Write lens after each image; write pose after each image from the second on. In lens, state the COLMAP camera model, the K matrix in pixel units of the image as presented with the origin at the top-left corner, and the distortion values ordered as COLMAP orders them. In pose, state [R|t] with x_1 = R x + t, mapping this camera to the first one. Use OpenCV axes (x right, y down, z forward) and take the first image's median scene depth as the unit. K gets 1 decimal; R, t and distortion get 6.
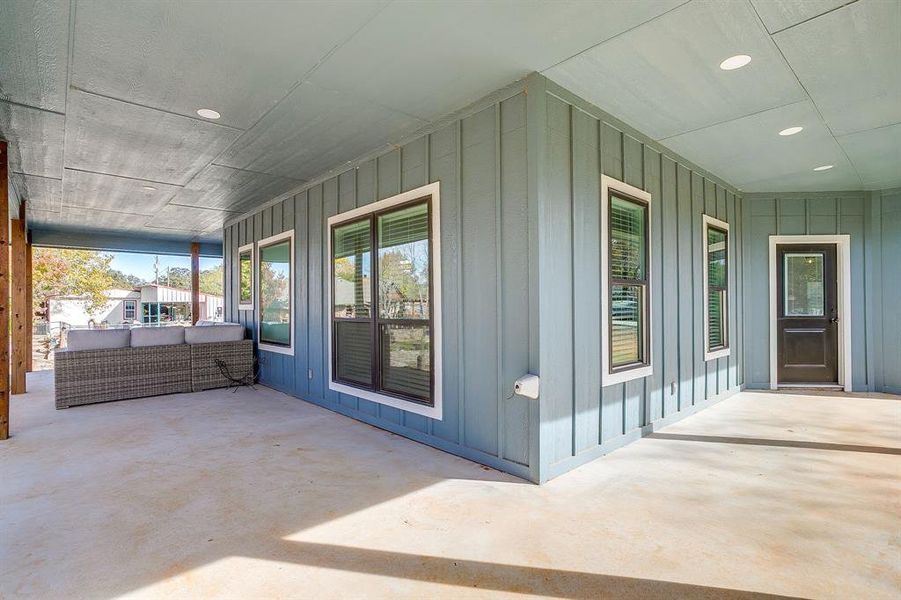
lens RADIAL K [[443.7, 0, 447.3], [0, 443.7, 301.1], [0, 0, 1]] dist [-0.016372, 0.001464]
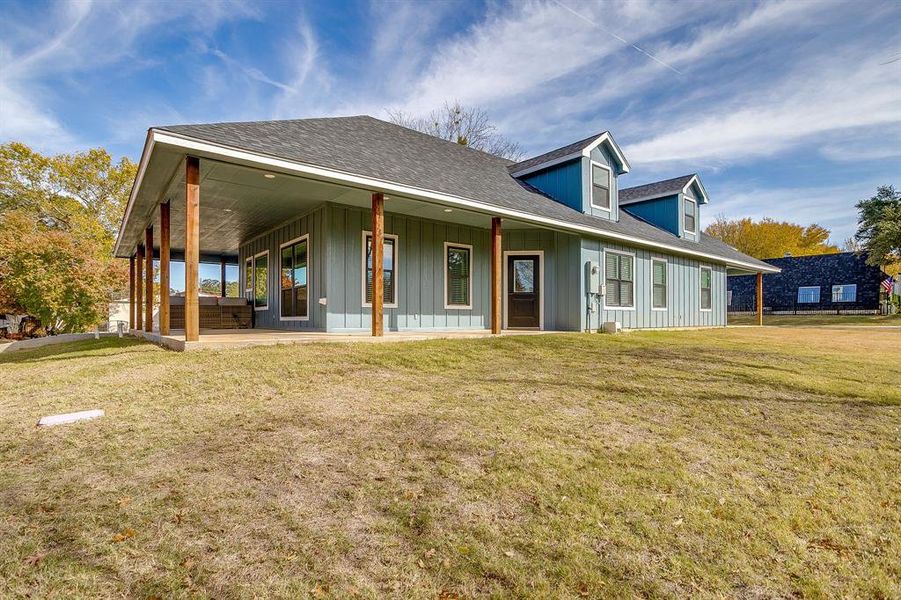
lens RADIAL K [[453.2, 0, 447.4], [0, 453.2, 321.3], [0, 0, 1]] dist [-0.003124, 0.000263]
pose [[0.998010, 0.004669, -0.062881, 0.604611], [-0.003820, 0.999900, 0.013606, 0.137159], [0.062939, -0.013339, 0.997928, -1.038443]]
